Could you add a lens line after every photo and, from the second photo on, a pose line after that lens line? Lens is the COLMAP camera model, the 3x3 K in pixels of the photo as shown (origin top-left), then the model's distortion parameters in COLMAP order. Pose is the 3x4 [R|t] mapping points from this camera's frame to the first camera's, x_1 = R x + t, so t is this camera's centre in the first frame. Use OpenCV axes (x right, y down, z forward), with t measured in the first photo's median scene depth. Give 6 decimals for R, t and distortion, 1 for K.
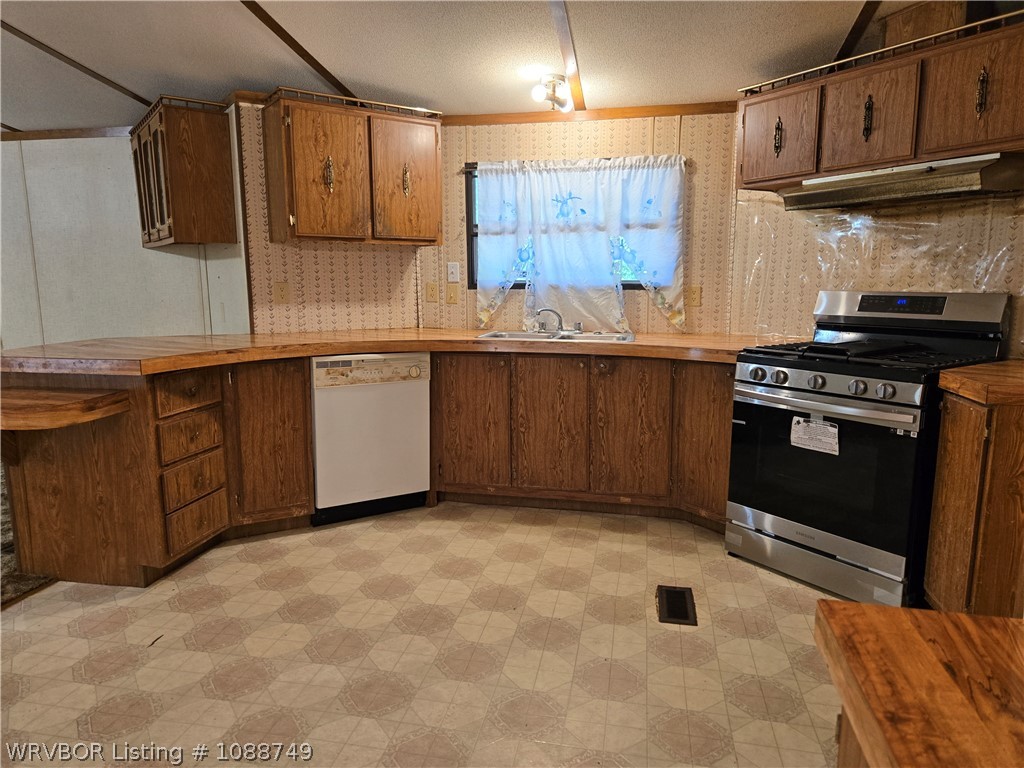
lens RADIAL K [[690.9, 0, 508.7], [0, 690.9, 390.7], [0, 0, 1]] dist [0.060647, -0.043239]
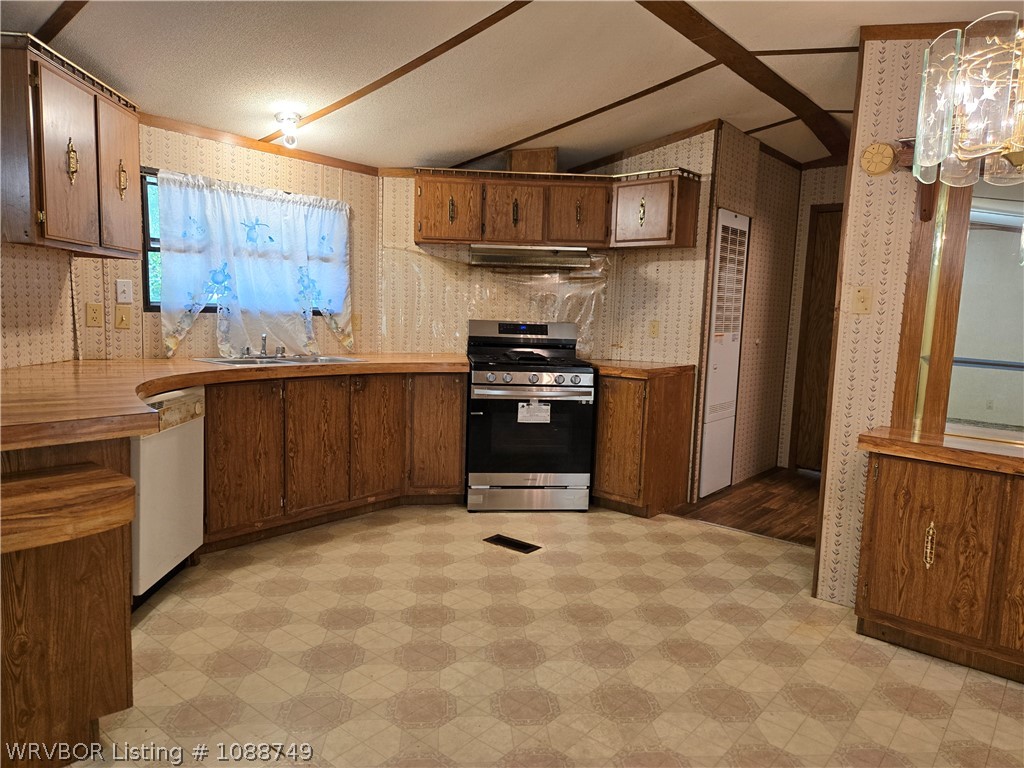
lens RADIAL K [[690.9, 0, 530.2], [0, 690.9, 383.6], [0, 0, 1]] dist [0.060647, -0.043239]
pose [[0.453847, -0.077601, 0.887694, -0.708836], [0.112668, 0.993203, 0.029221, -0.035906], [-0.883928, 0.086753, 0.459505, 0.224271]]
